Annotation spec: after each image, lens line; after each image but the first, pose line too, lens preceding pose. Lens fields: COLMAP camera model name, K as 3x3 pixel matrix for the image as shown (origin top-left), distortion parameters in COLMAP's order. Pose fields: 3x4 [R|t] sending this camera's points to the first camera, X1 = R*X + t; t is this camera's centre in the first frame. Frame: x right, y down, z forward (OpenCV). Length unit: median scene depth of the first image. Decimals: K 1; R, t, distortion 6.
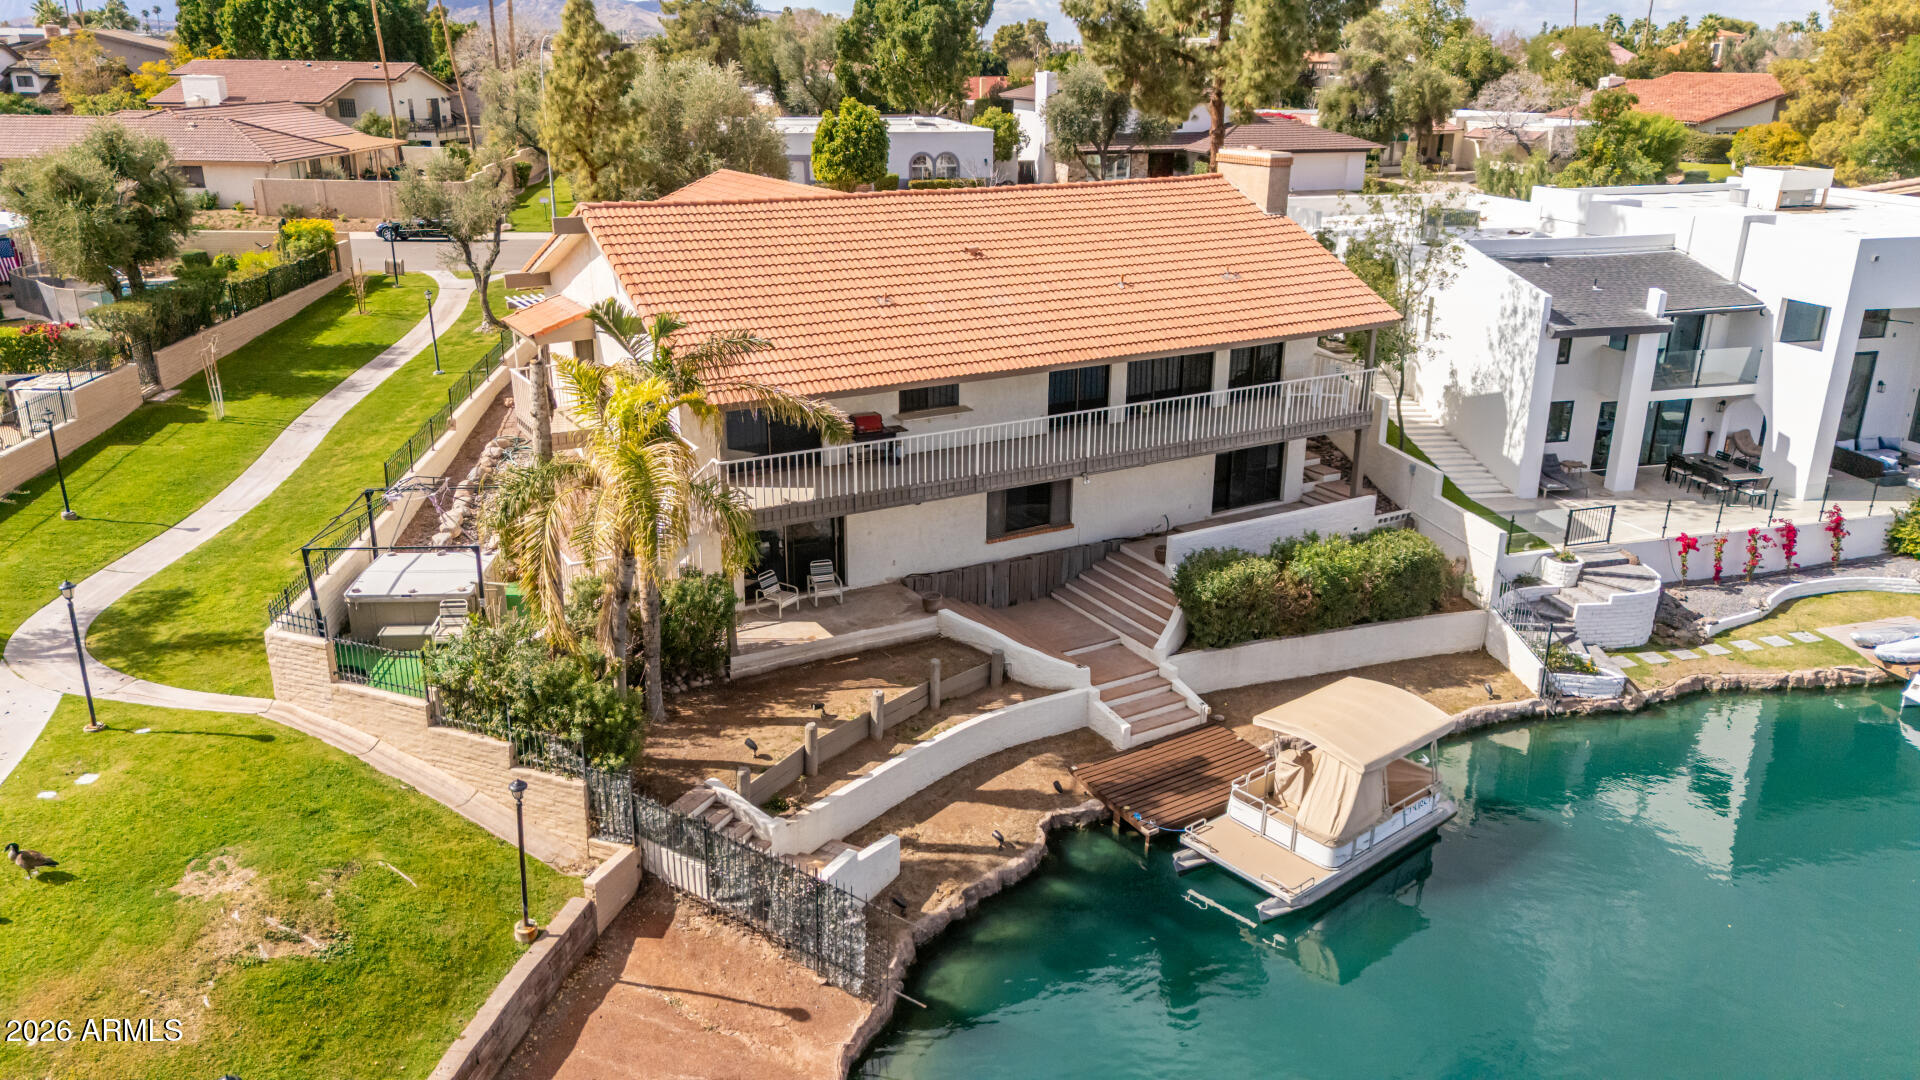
lens RADIAL K [[1366.0, 0, 948.5], [0, 1366.0, 536.6], [0, 0, 1]] dist [0.046968, -0.018565]
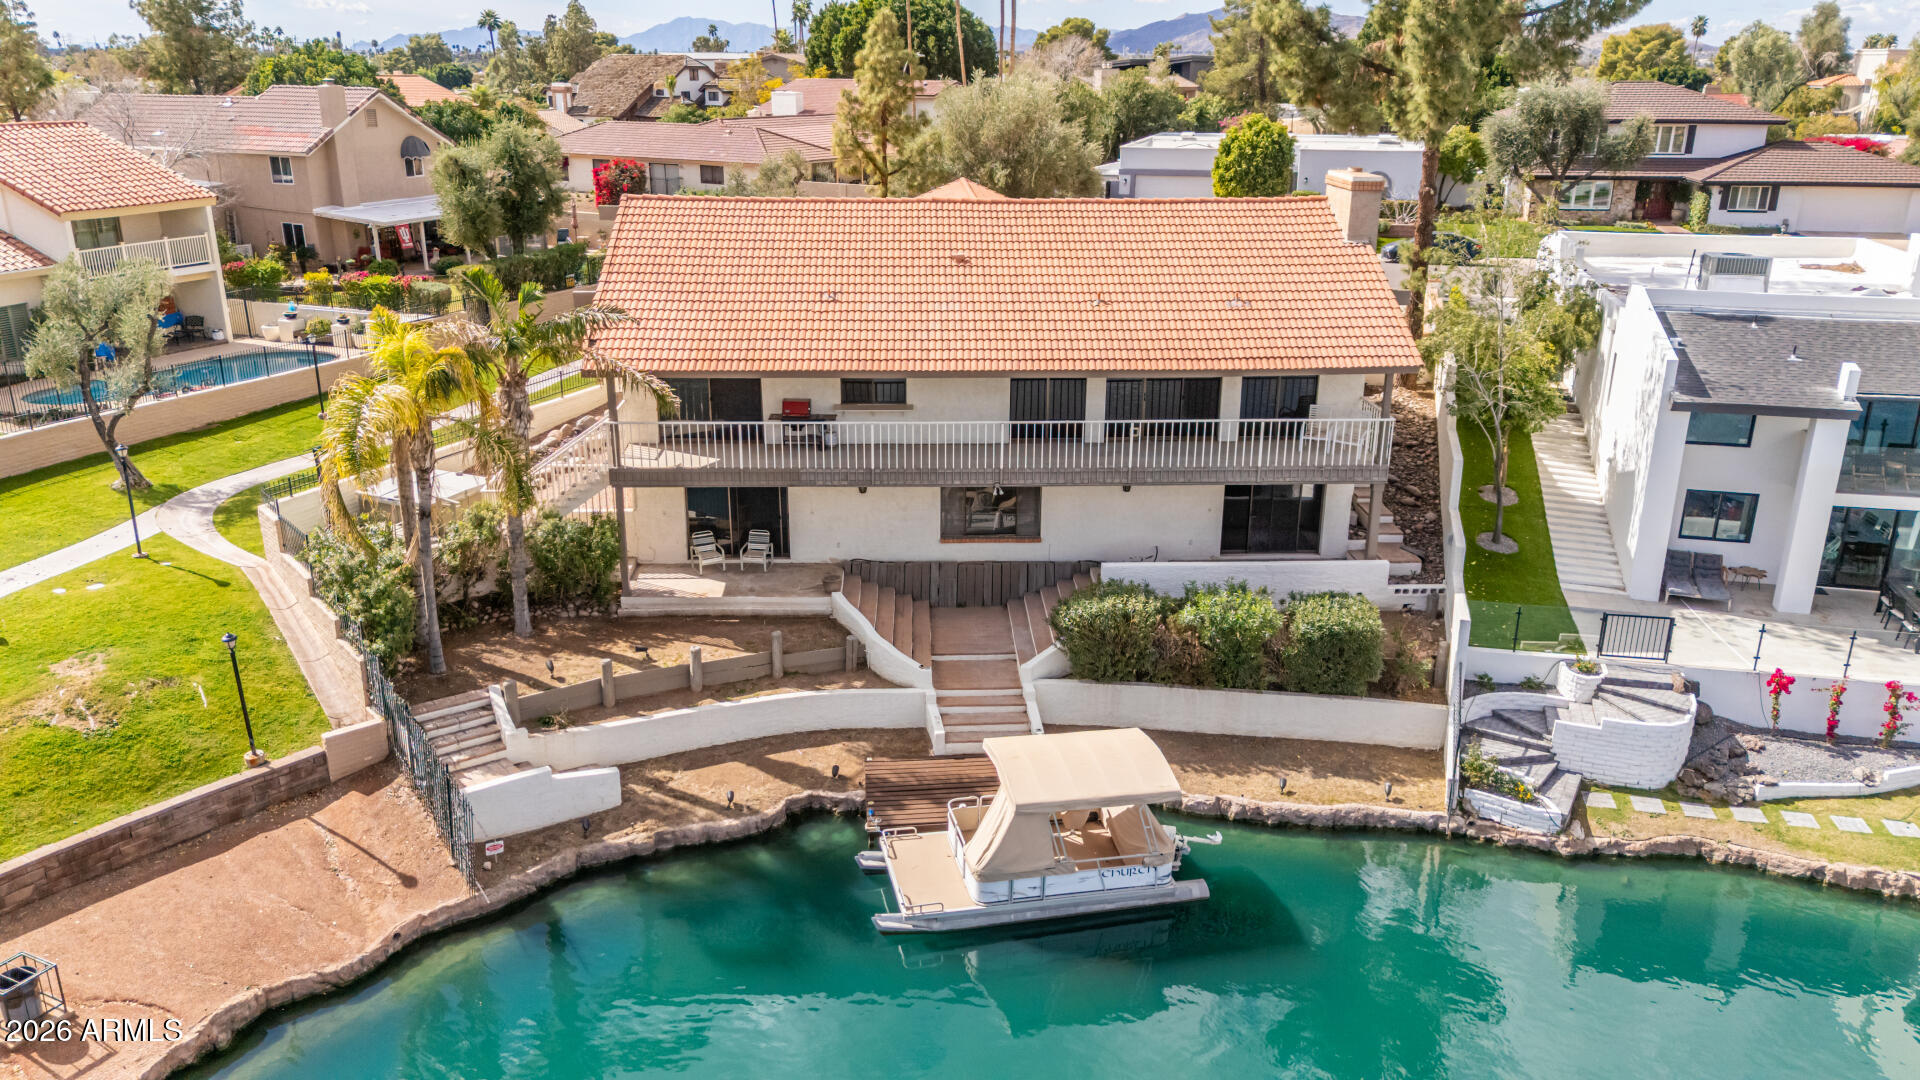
lens RADIAL K [[1366.0, 0, 952.5], [0, 1366.0, 532.7], [0, 0, 1]] dist [0.046968, -0.018565]
pose [[0.889903, 0.148011, -0.431470, 0.497886], [-0.153997, 0.987843, 0.021251, -0.026449], [0.429369, 0.047534, 0.901877, 0.083962]]
